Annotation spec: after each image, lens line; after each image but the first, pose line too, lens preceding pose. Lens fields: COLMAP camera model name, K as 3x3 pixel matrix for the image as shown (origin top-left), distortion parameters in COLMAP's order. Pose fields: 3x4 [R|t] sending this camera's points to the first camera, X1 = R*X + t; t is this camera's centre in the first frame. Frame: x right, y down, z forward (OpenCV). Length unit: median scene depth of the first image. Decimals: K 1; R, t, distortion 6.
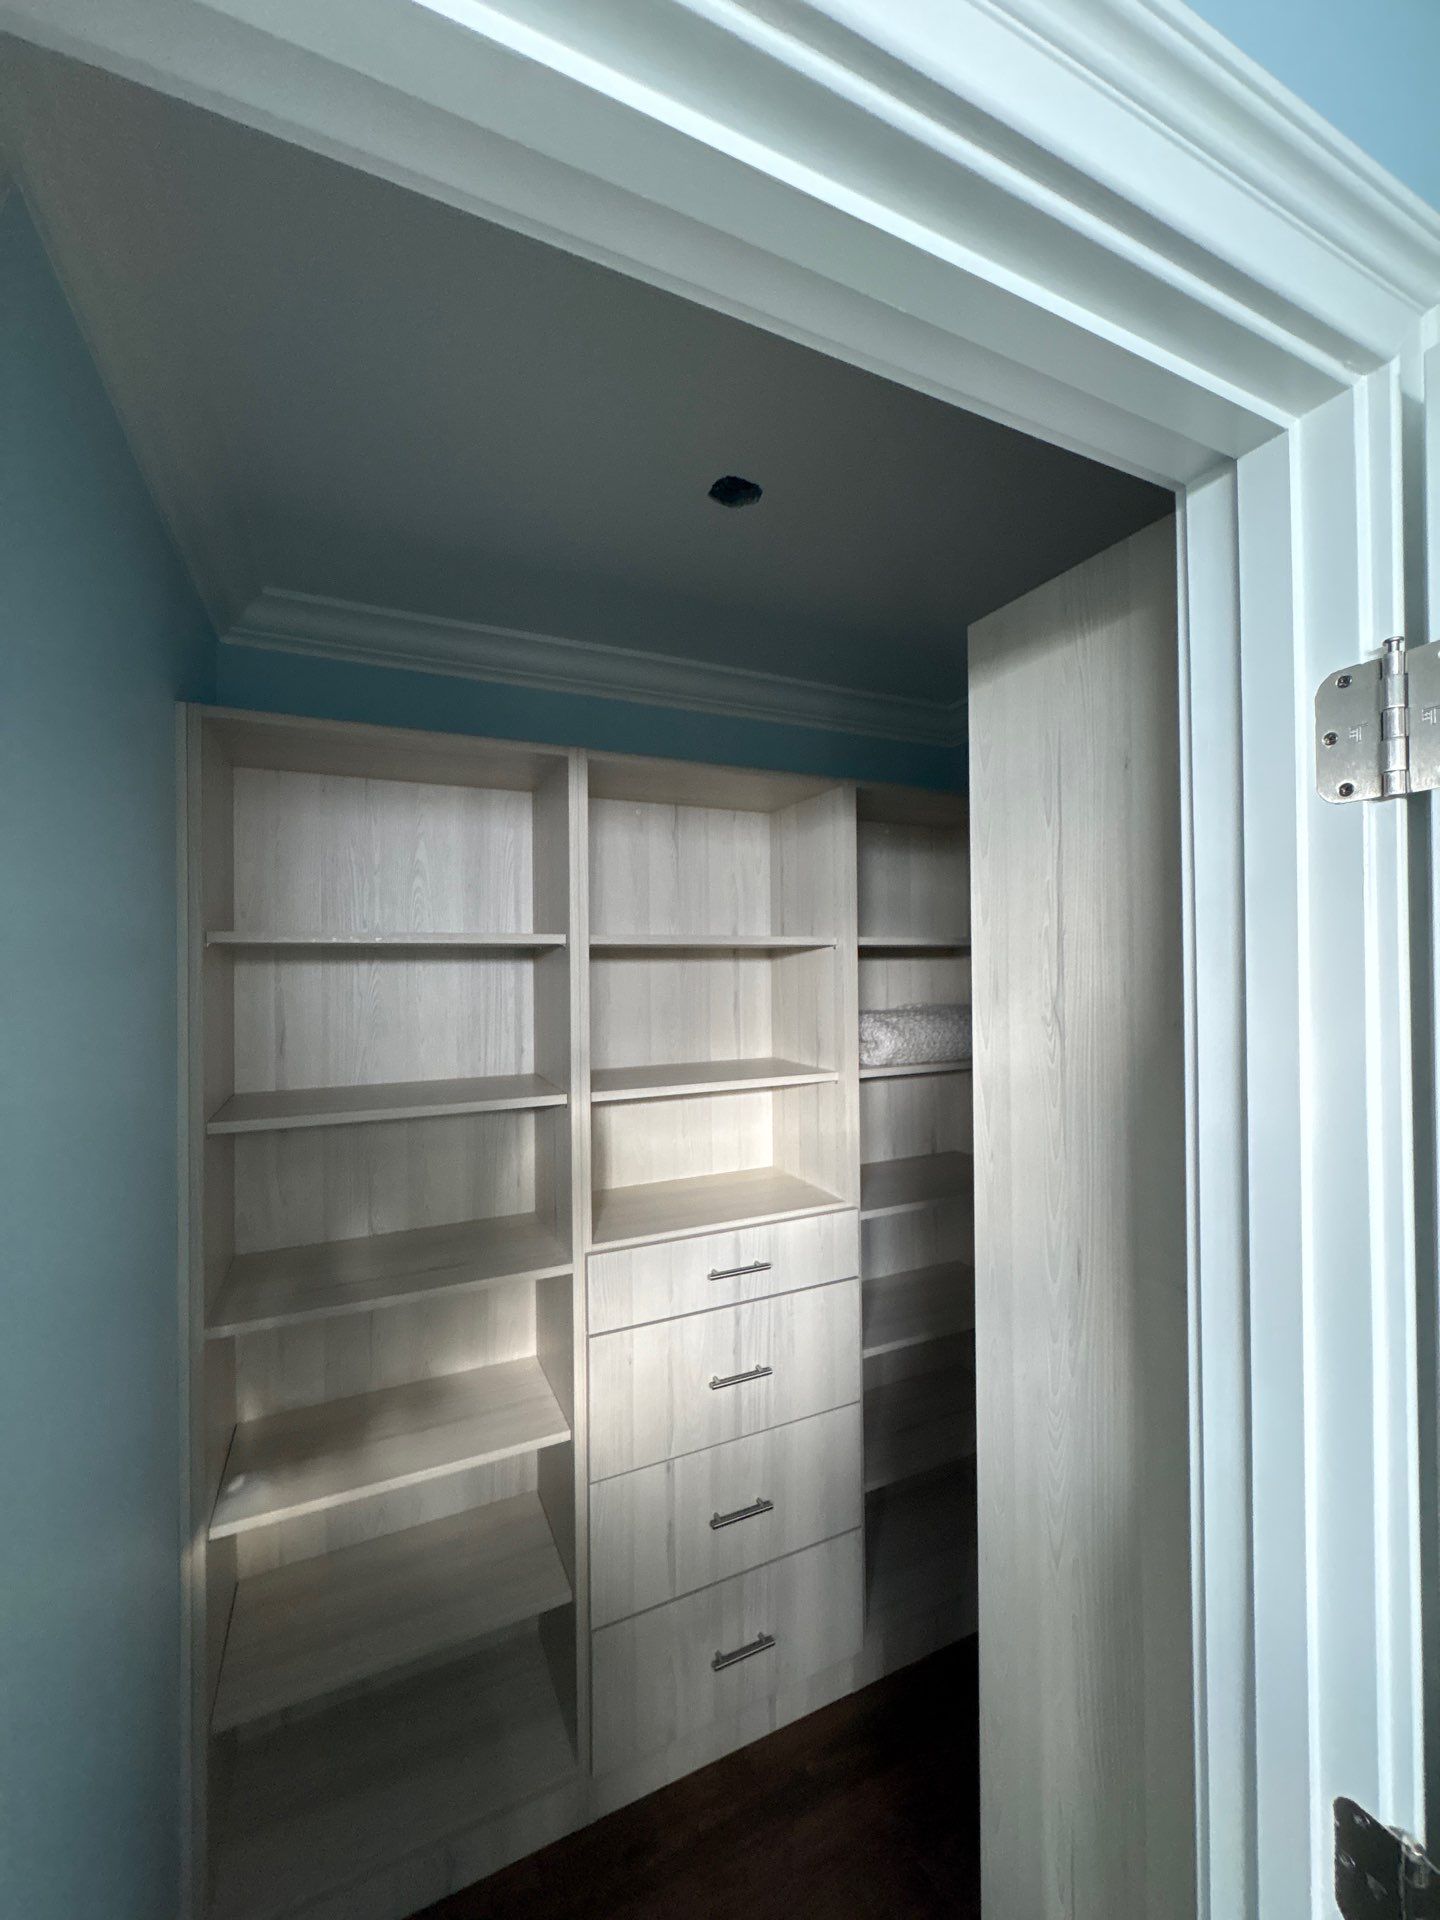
lens RADIAL K [[760.9, 0, 720.0], [0, 760.9, 960.0], [0, 0, 1]] dist [0.000085, -0.000215]
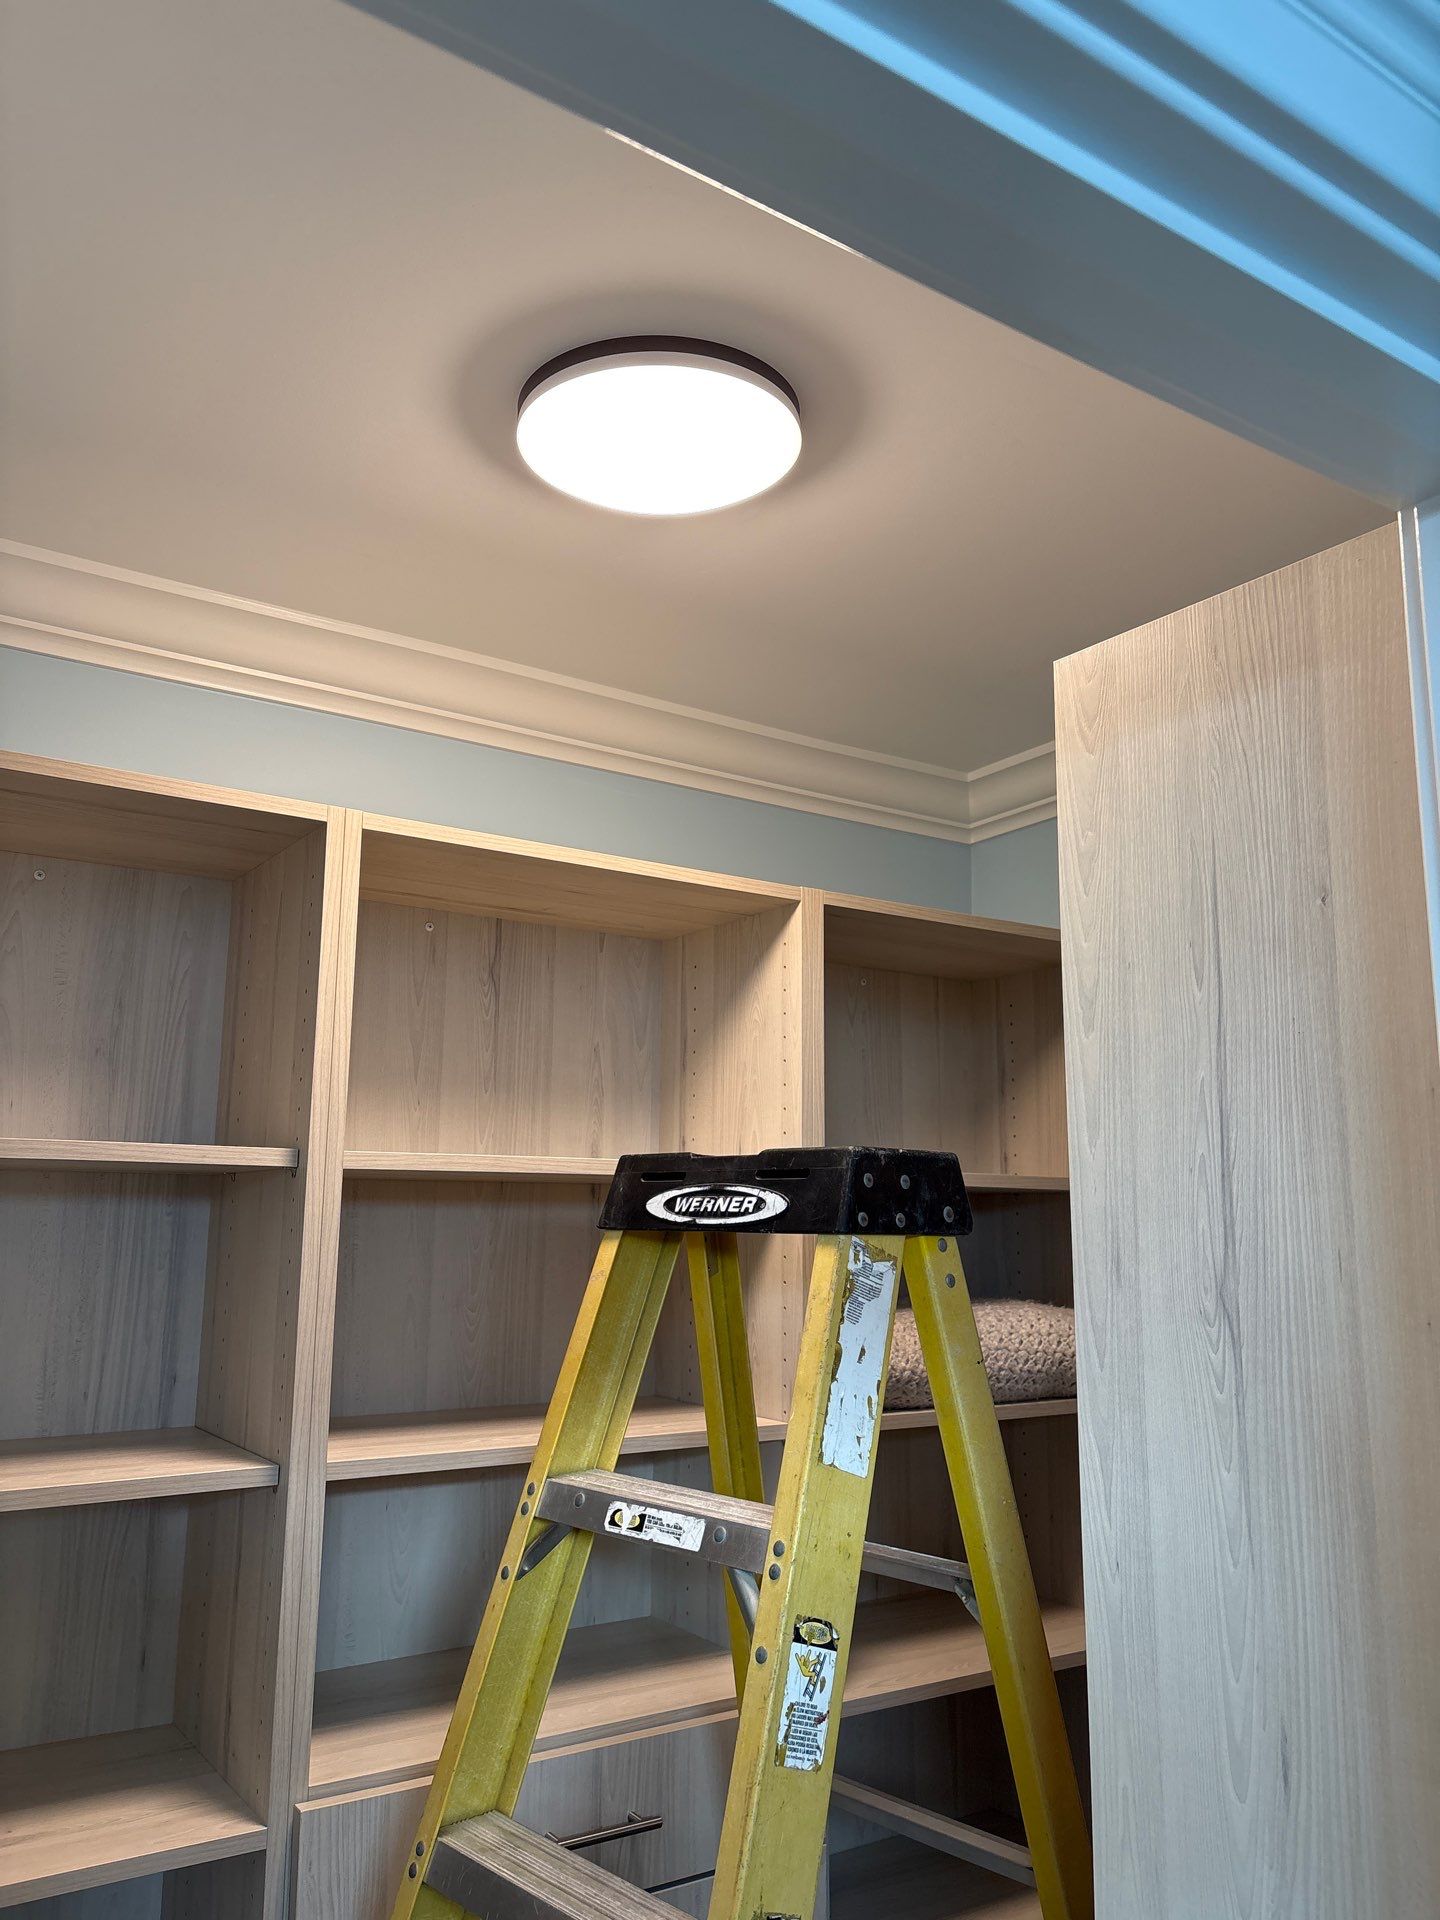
lens RADIAL K [[1420.4, 0, 720.0], [0, 1420.4, 960.0], [0, 0, 1]] dist [0.002327, -0.007613]
pose [[0.988519, 0.039585, 0.145822, -0.112914], [-0.014494, 0.985465, -0.169262, -0.000087], [-0.150403, 0.165205, 0.974724, -0.052967]]
